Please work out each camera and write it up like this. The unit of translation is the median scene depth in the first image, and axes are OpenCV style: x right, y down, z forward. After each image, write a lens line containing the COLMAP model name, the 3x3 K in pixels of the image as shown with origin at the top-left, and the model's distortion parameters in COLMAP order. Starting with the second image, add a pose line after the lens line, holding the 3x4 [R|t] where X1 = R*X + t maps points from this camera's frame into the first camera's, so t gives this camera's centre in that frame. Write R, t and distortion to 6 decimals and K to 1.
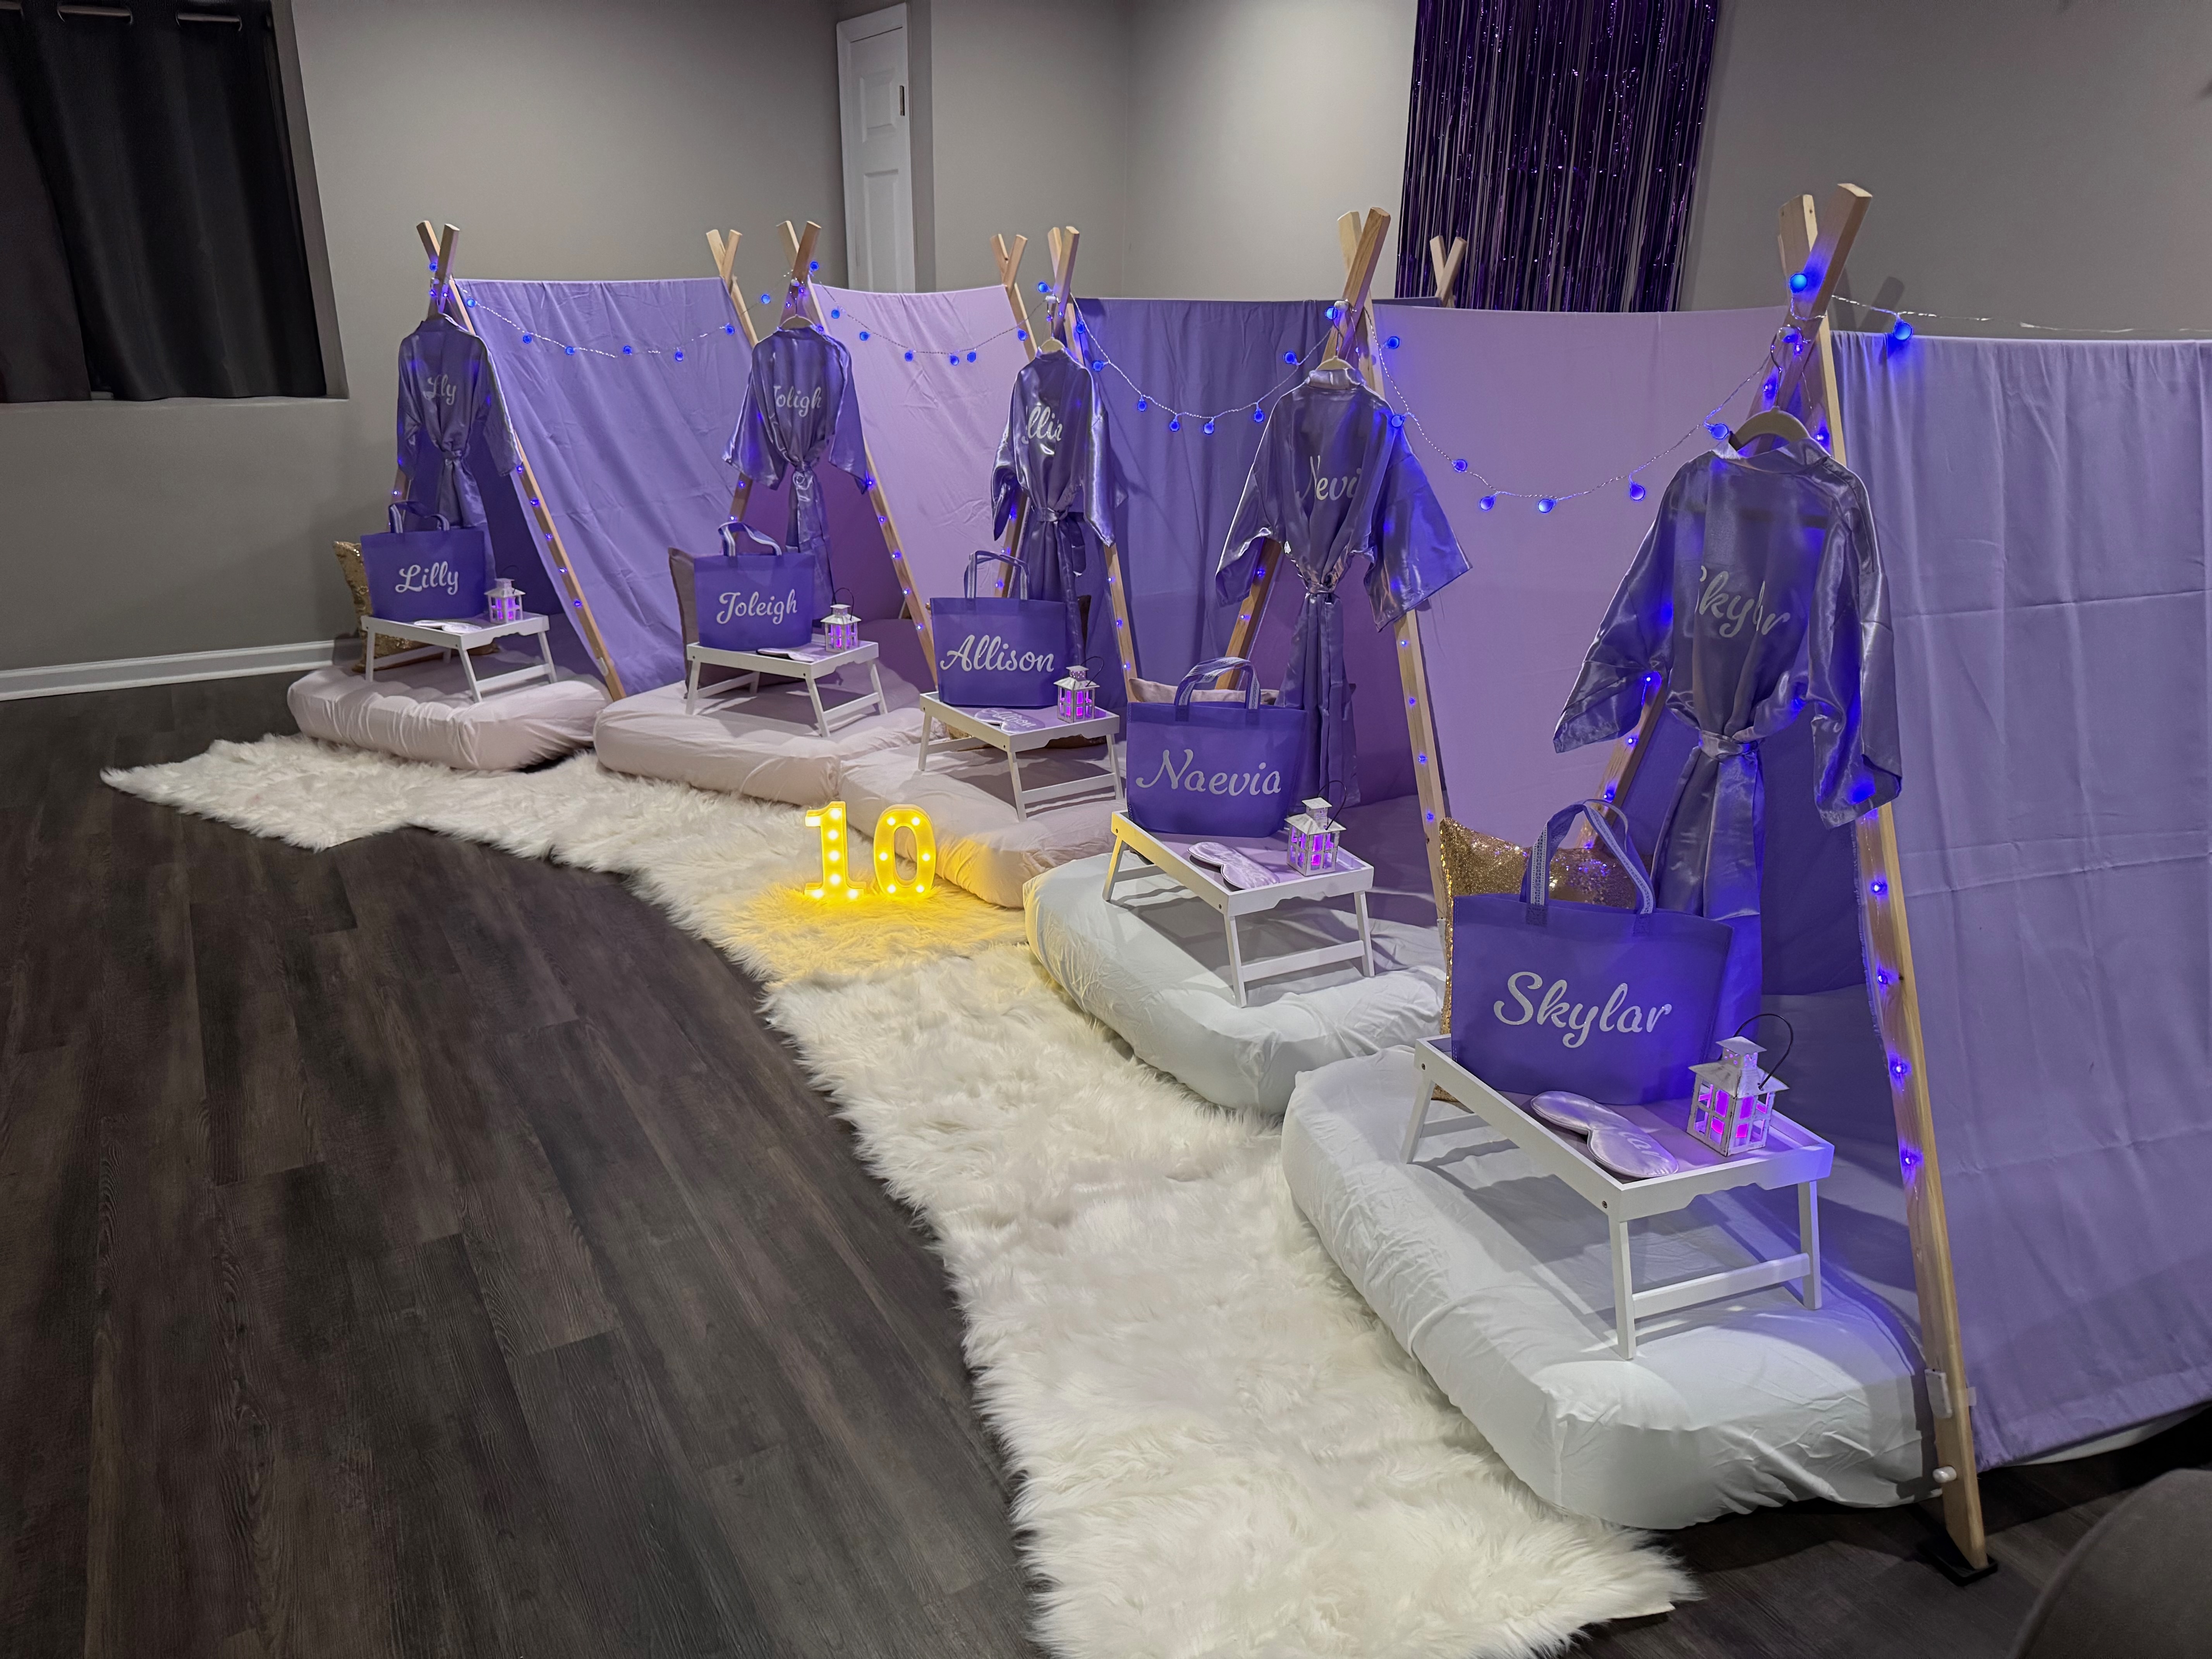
lens RADIAL K [[1559.2, 0, 1110.4], [0, 1559.2, 833.4], [0, 0, 1]] dist [0.139094, -0.259826]
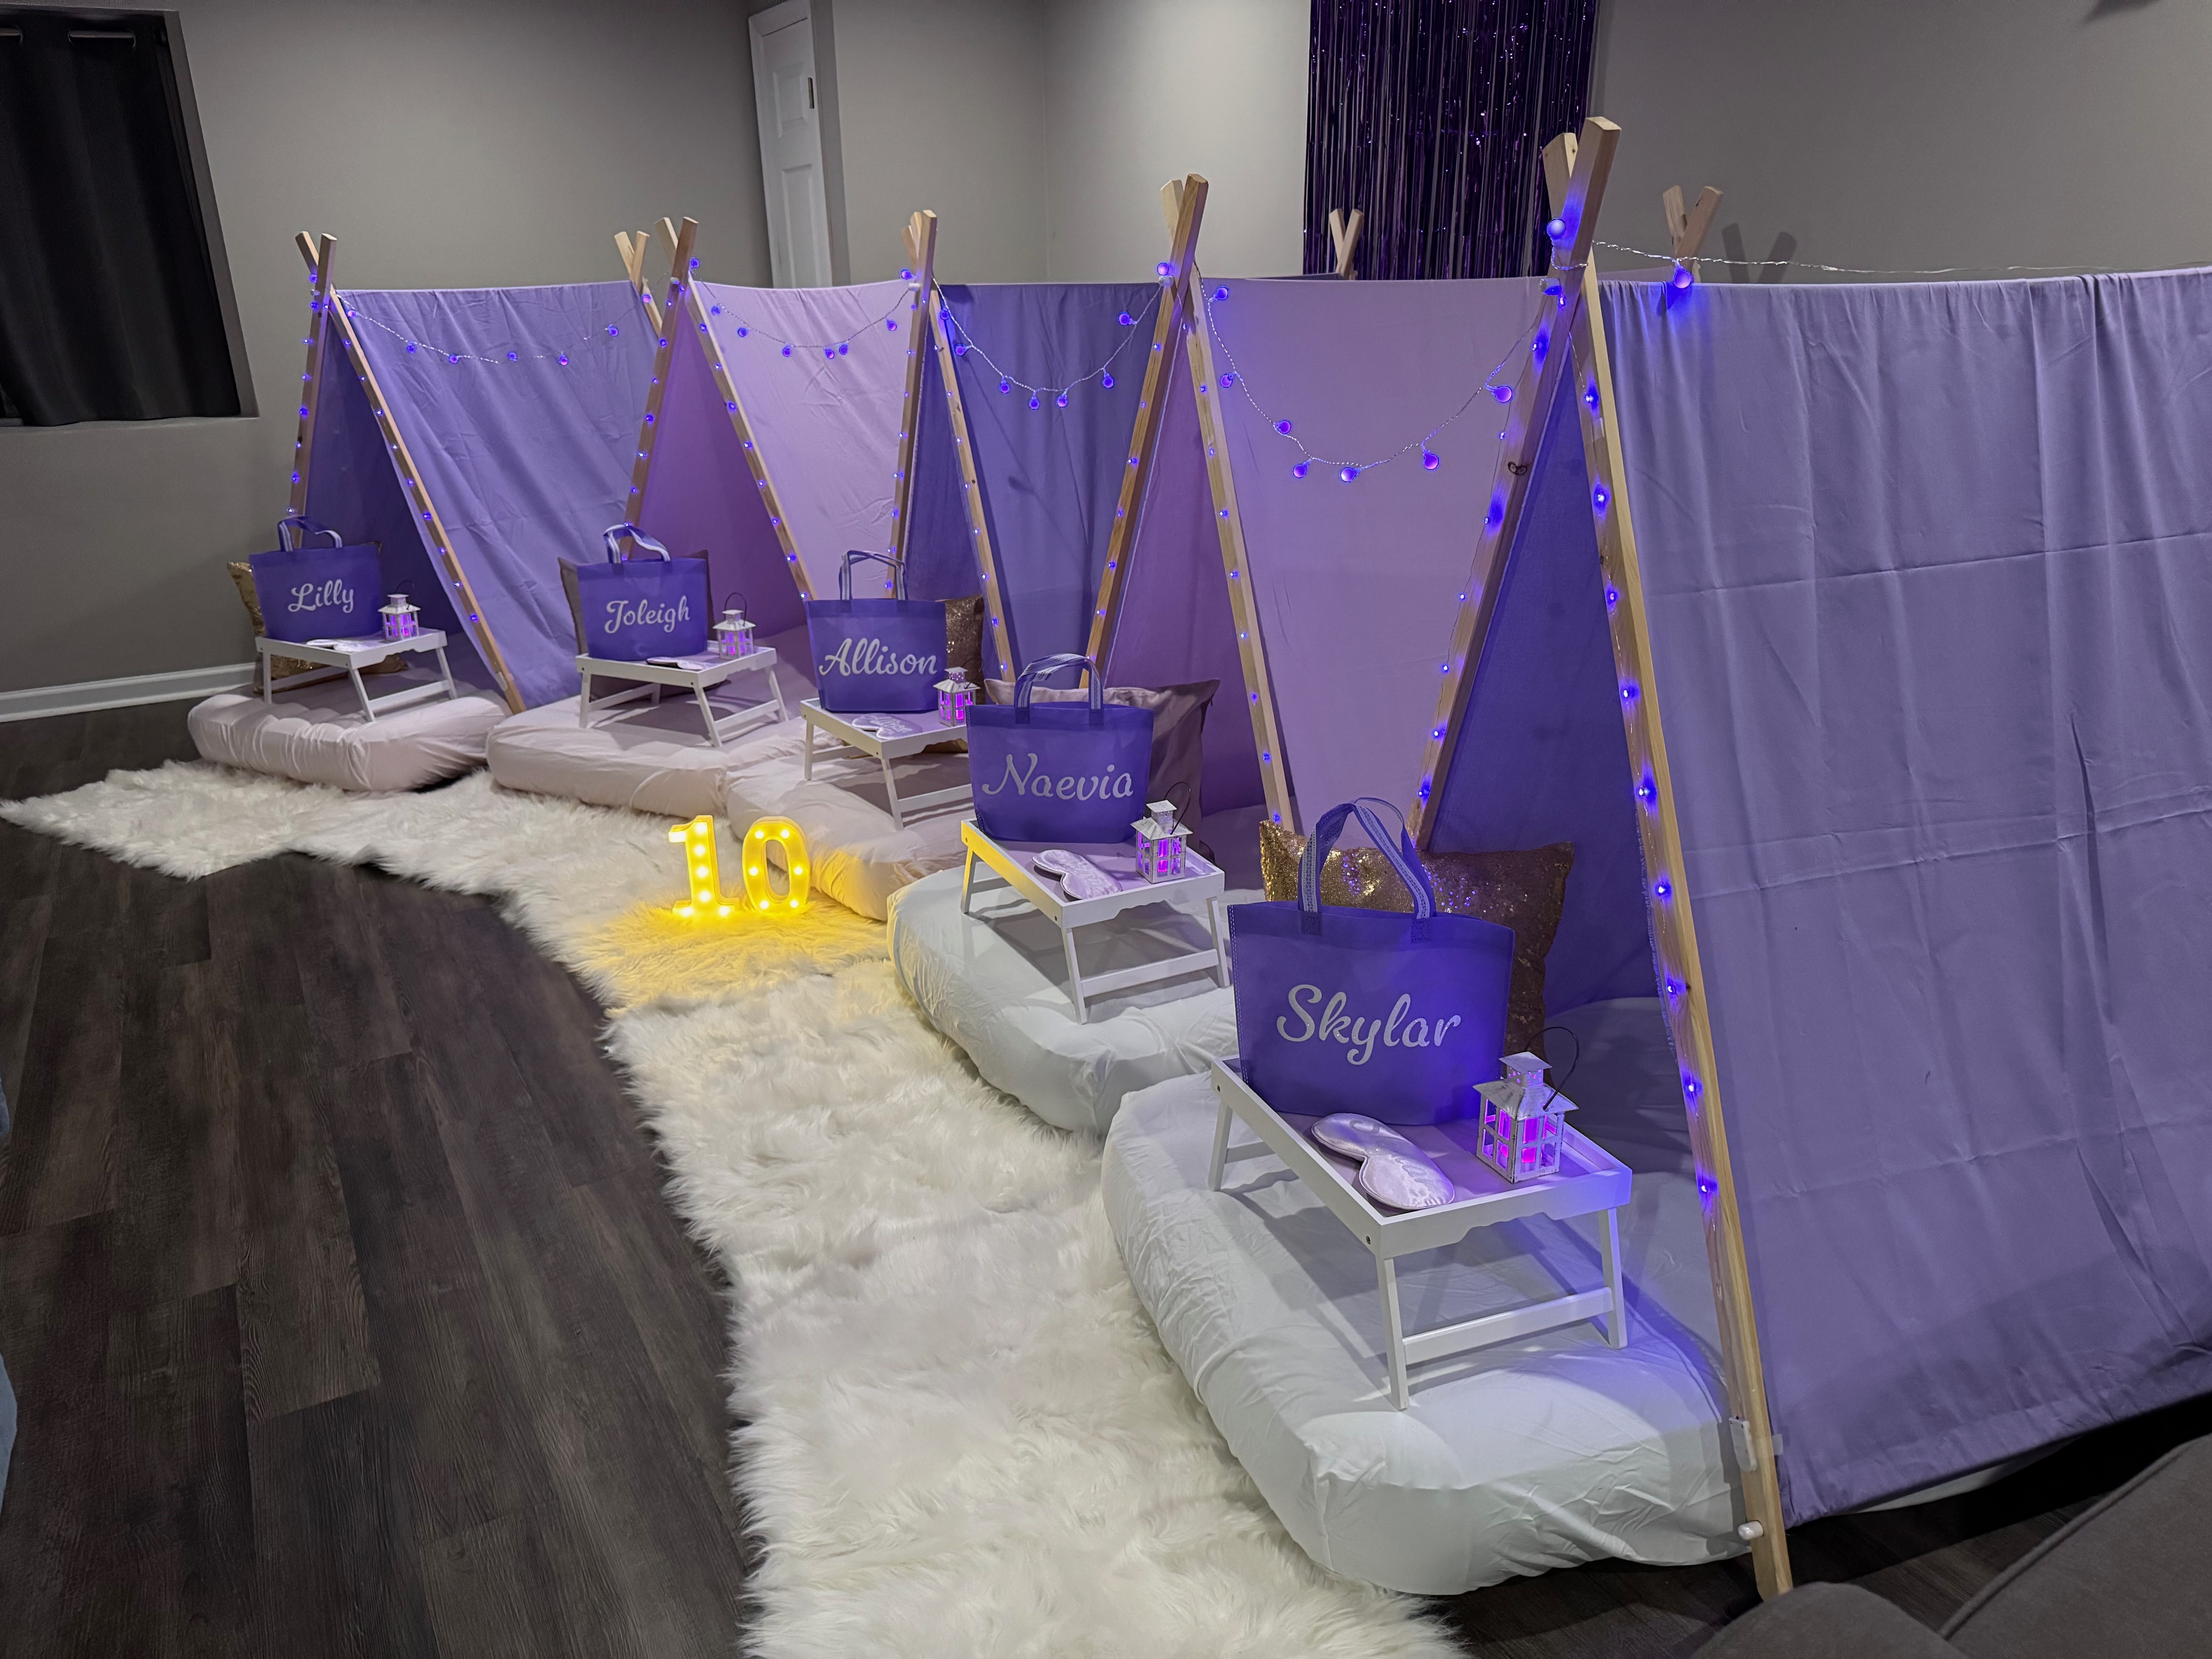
lens RADIAL K [[1559.2, 0, 1110.4], [0, 1559.2, 833.4], [0, 0, 1]] dist [0.139094, -0.259826]
pose [[0.999338, -0.026939, -0.024458, 0.115119], [0.026986, 0.999635, 0.001588, -0.004814], [0.024406, -0.002247, 0.999700, 0.047634]]
